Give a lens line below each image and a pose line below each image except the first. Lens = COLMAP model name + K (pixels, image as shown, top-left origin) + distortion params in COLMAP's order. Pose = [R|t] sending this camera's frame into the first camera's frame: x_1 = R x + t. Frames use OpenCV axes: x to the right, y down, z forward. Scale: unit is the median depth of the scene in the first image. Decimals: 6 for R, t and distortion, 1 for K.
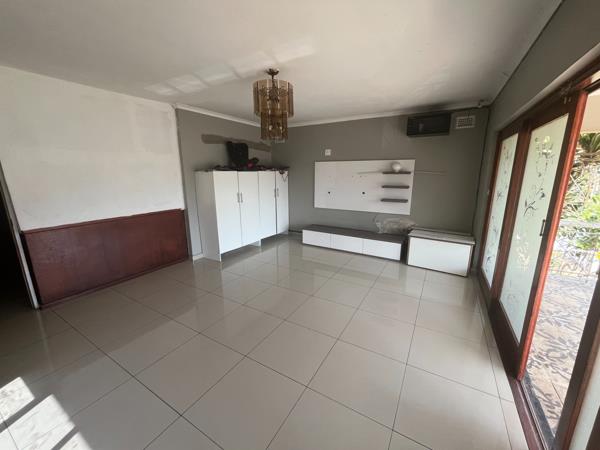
lens RADIAL K [[243.1, 0, 303.3], [0, 243.1, 226.7], [0, 0, 1]] dist [0.001919, -0.000069]
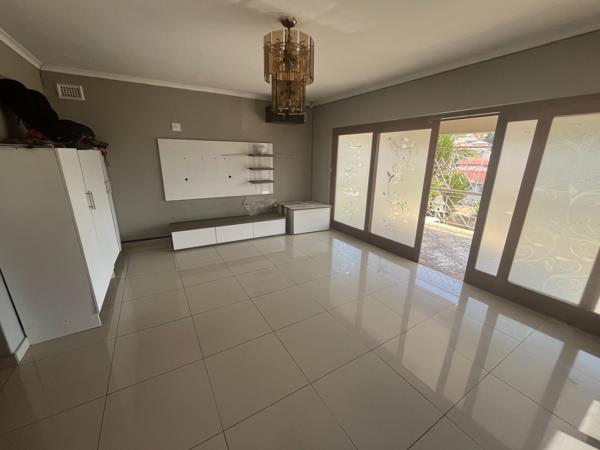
lens RADIAL K [[243.1, 0, 303.1], [0, 243.1, 224.1], [0, 0, 1]] dist [0.001919, -0.000069]
pose [[0.475747, -0.230439, 0.848859, -0.484708], [0.176488, 0.970454, 0.164535, -0.071000], [-0.861694, 0.071537, 0.502361, 0.321839]]
